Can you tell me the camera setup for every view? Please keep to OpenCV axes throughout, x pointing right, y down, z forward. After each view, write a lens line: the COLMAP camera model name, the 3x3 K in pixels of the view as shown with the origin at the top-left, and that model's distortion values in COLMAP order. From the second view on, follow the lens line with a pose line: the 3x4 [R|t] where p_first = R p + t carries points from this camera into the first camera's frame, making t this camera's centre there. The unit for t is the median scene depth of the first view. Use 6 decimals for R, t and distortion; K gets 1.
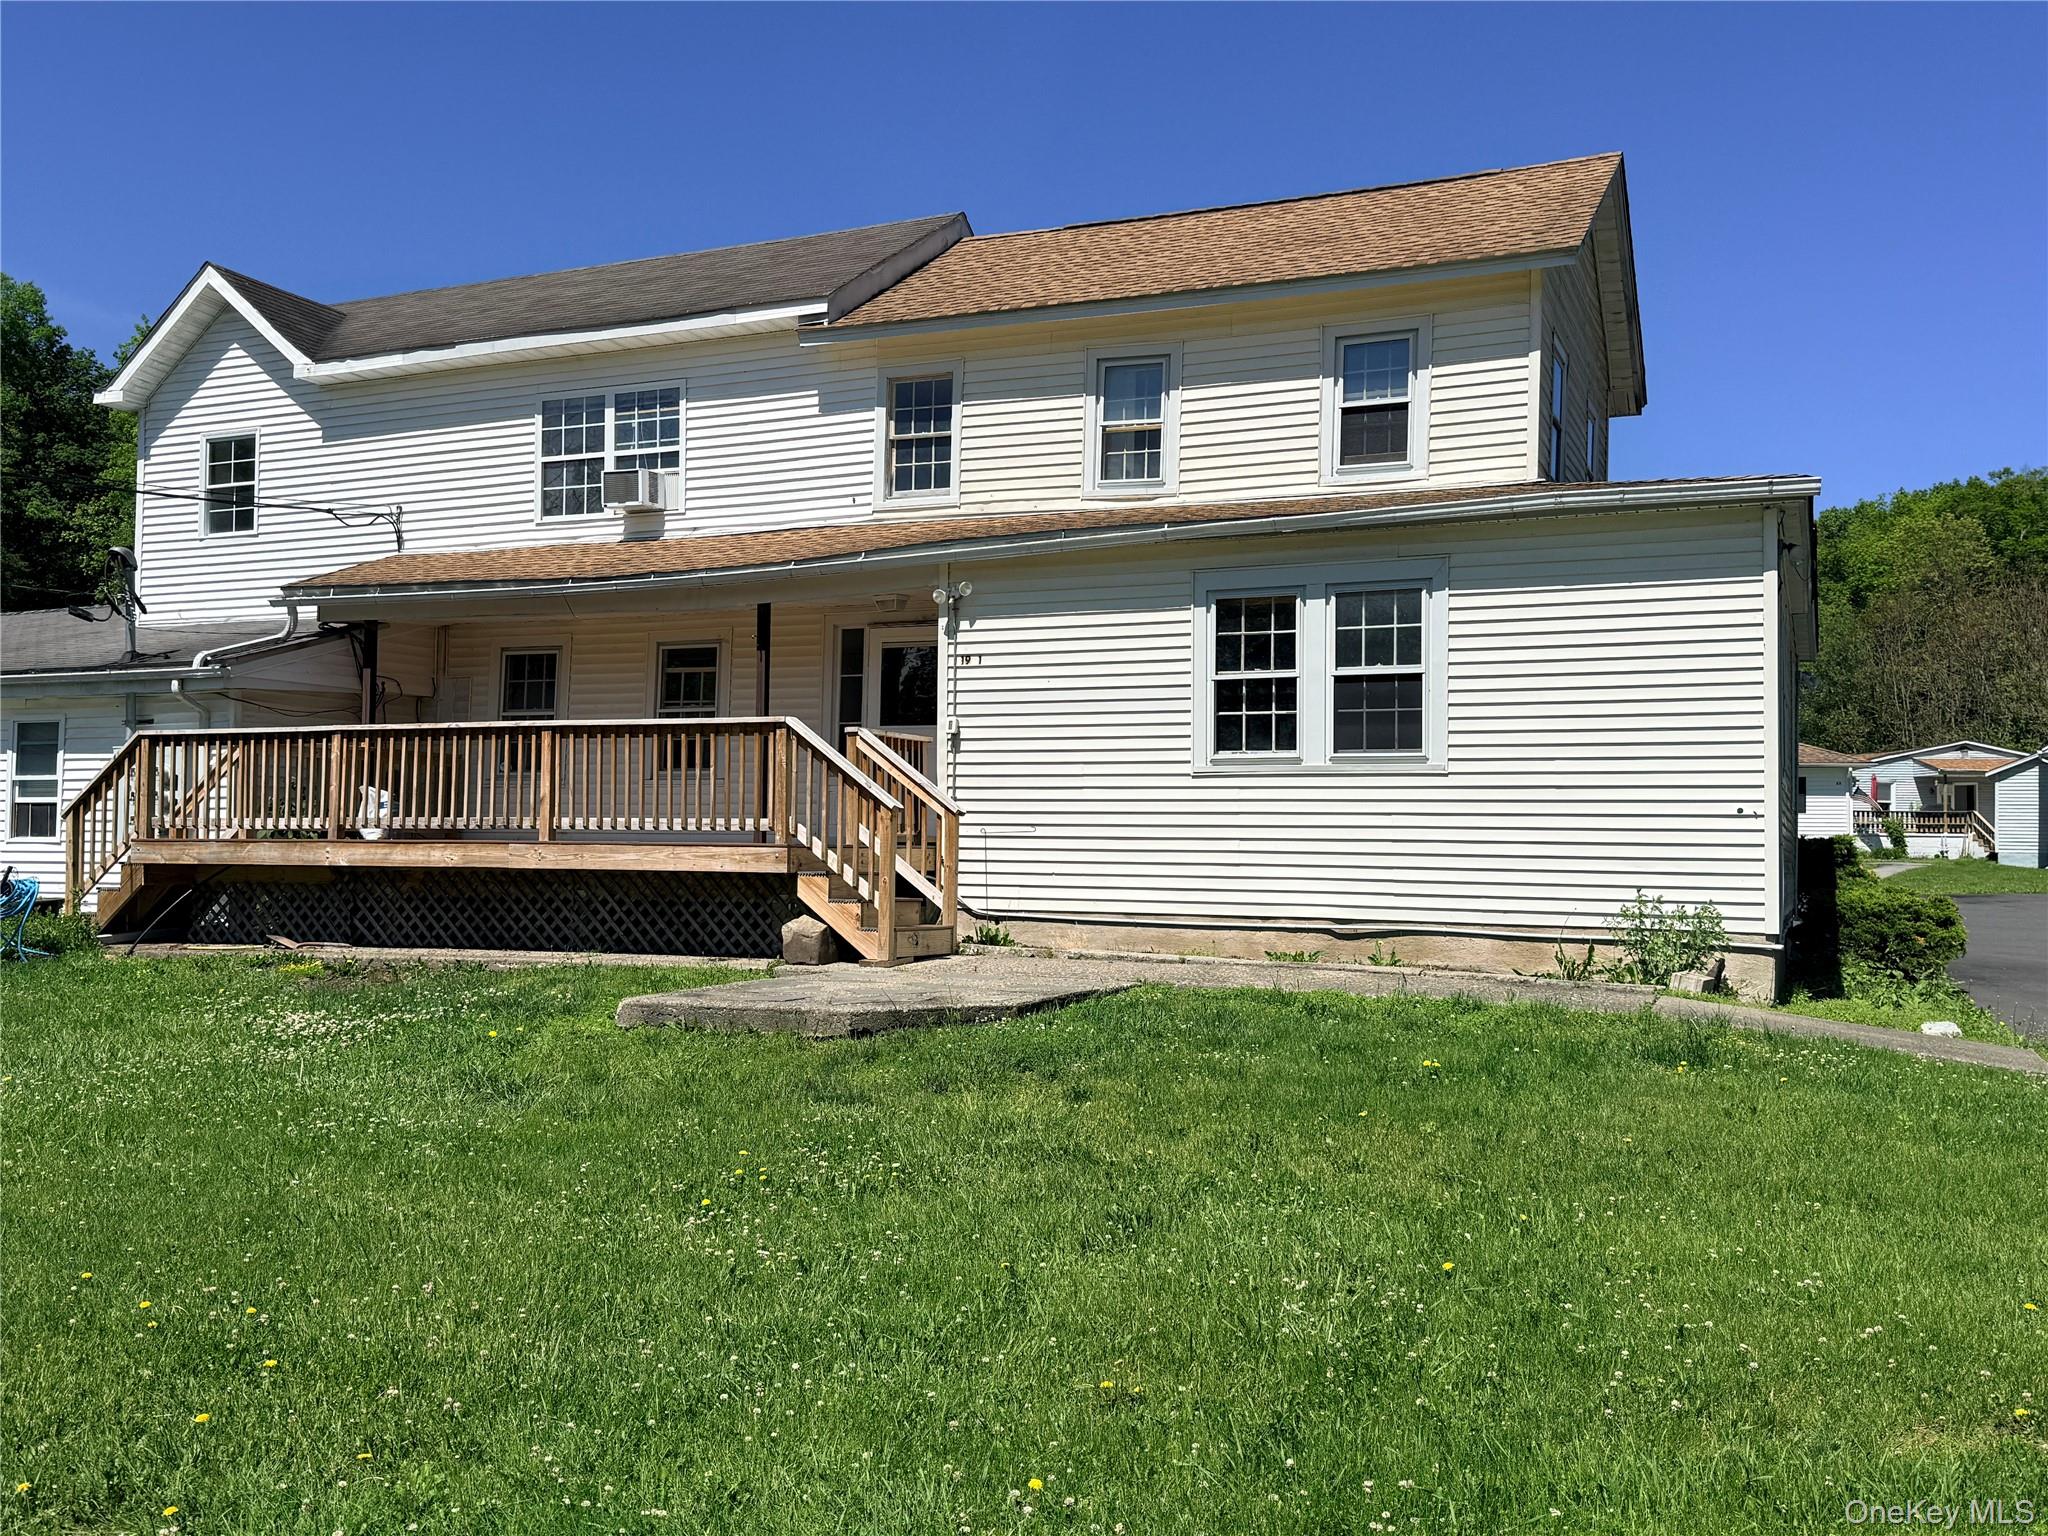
lens RADIAL K [[1755.0, 0, 1015.7], [0, 1755.0, 774.7], [0, 0, 1]] dist [0.131011, -0.216703]
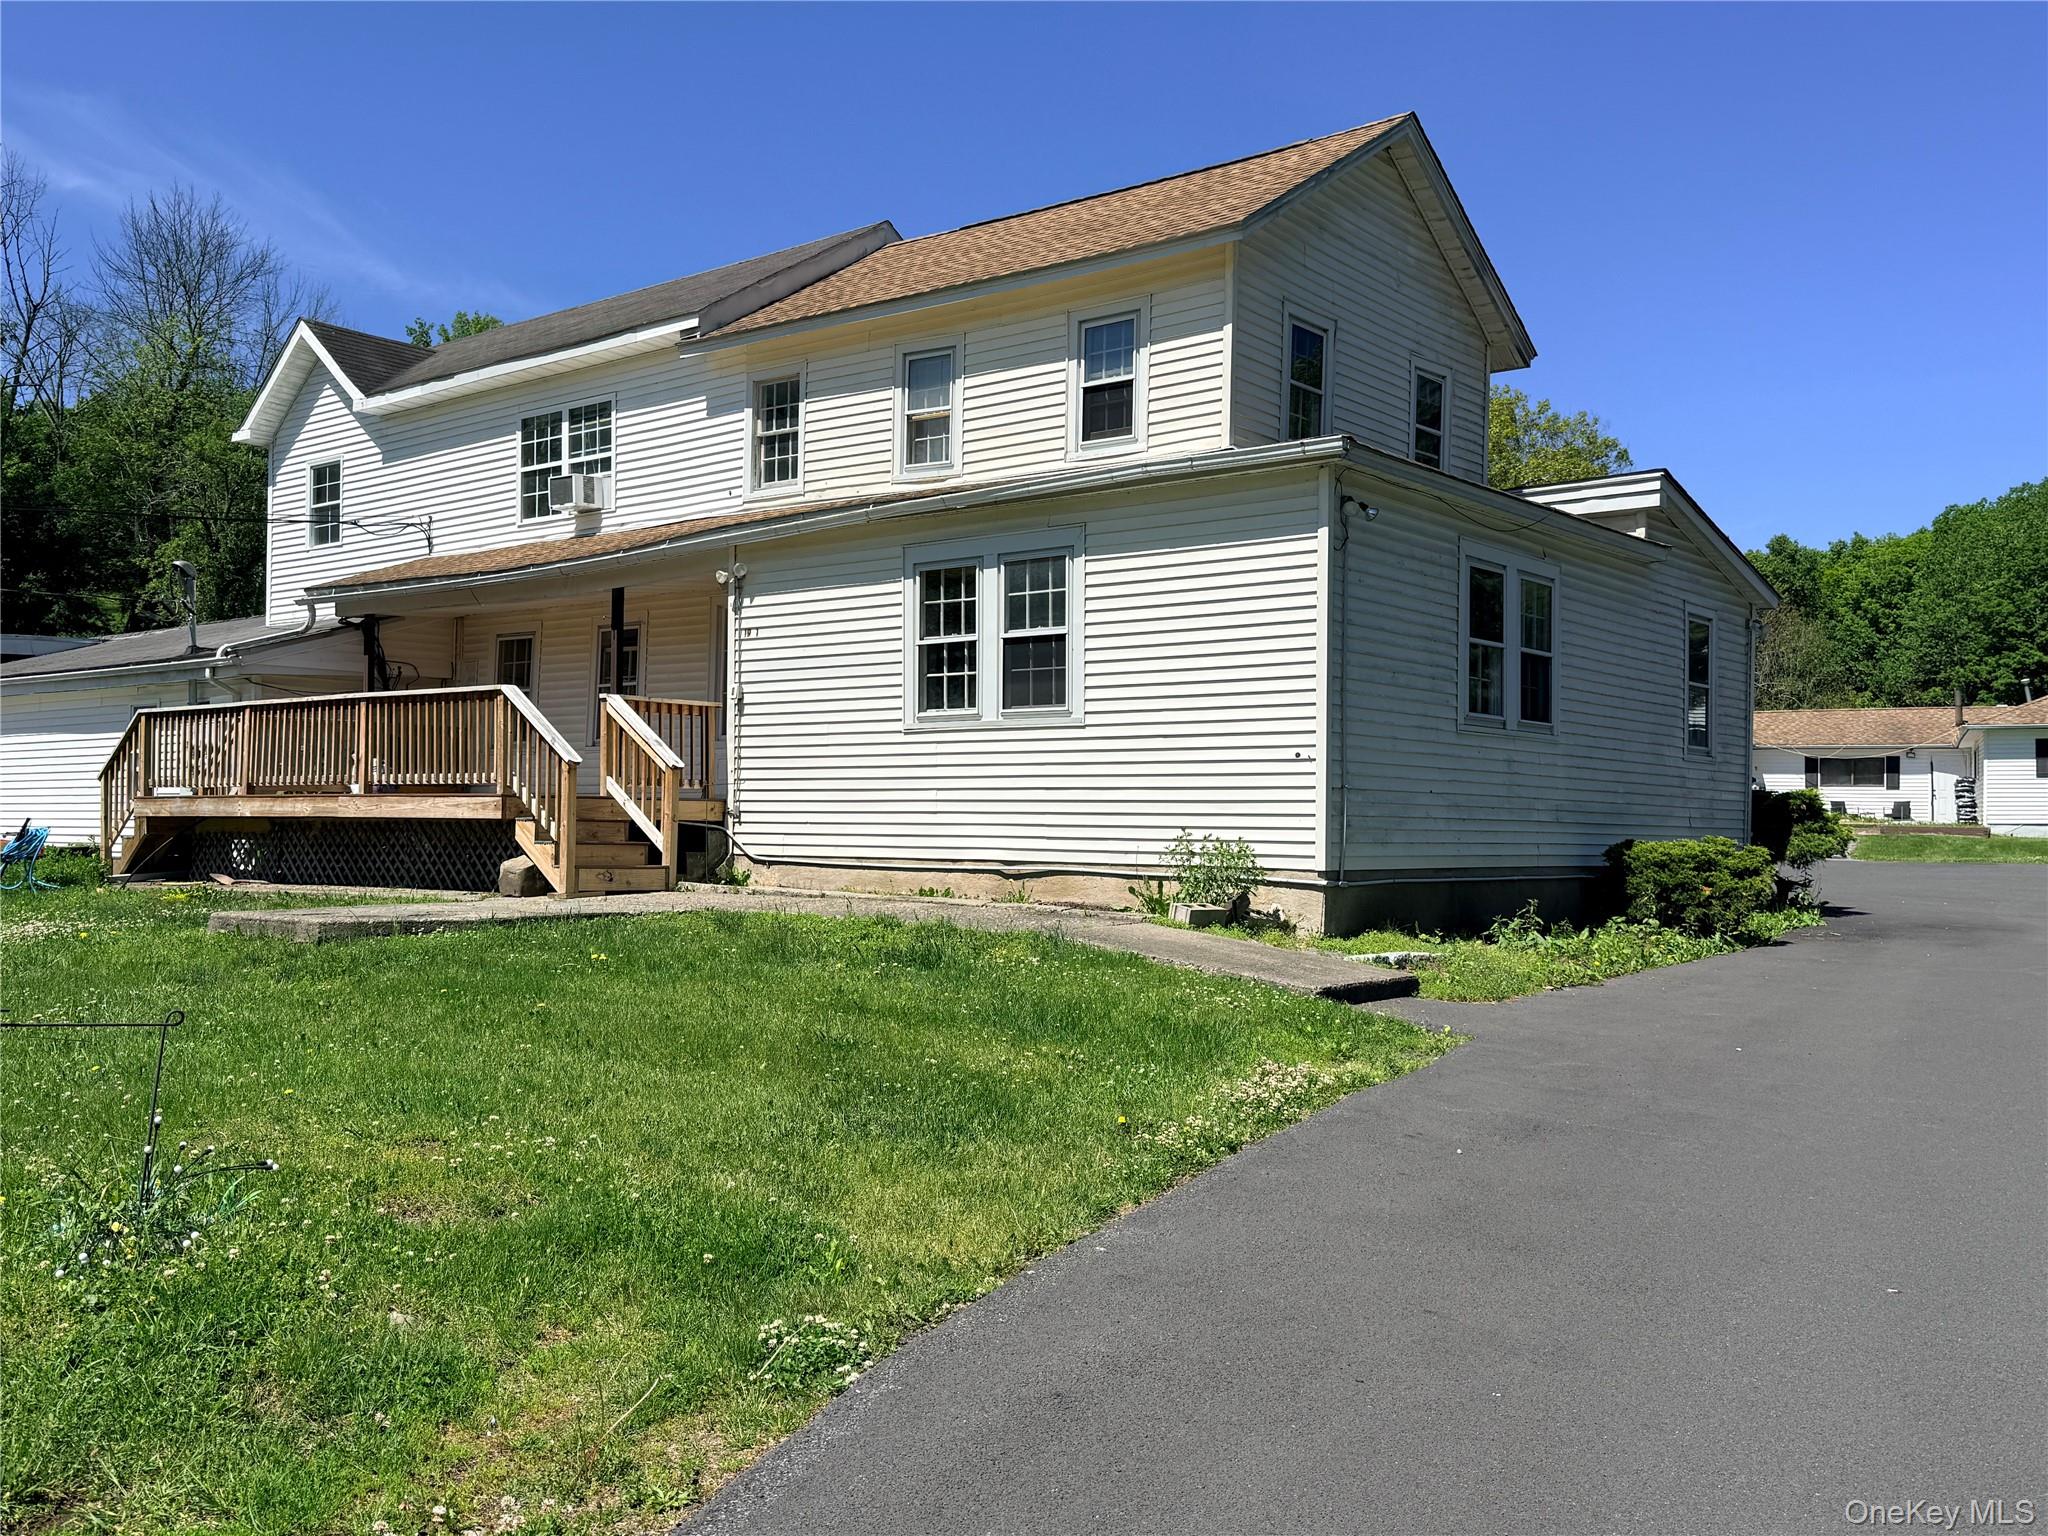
lens RADIAL K [[1755.0, 0, 1043.7], [0, 1755.0, 779.8], [0, 0, 1]] dist [0.131011, -0.216703]
pose [[0.968150, -0.008665, -0.250220, 0.457908], [0.012106, 0.999852, 0.012214, 0.017754], [0.250078, -0.014854, 0.968112, -0.044929]]
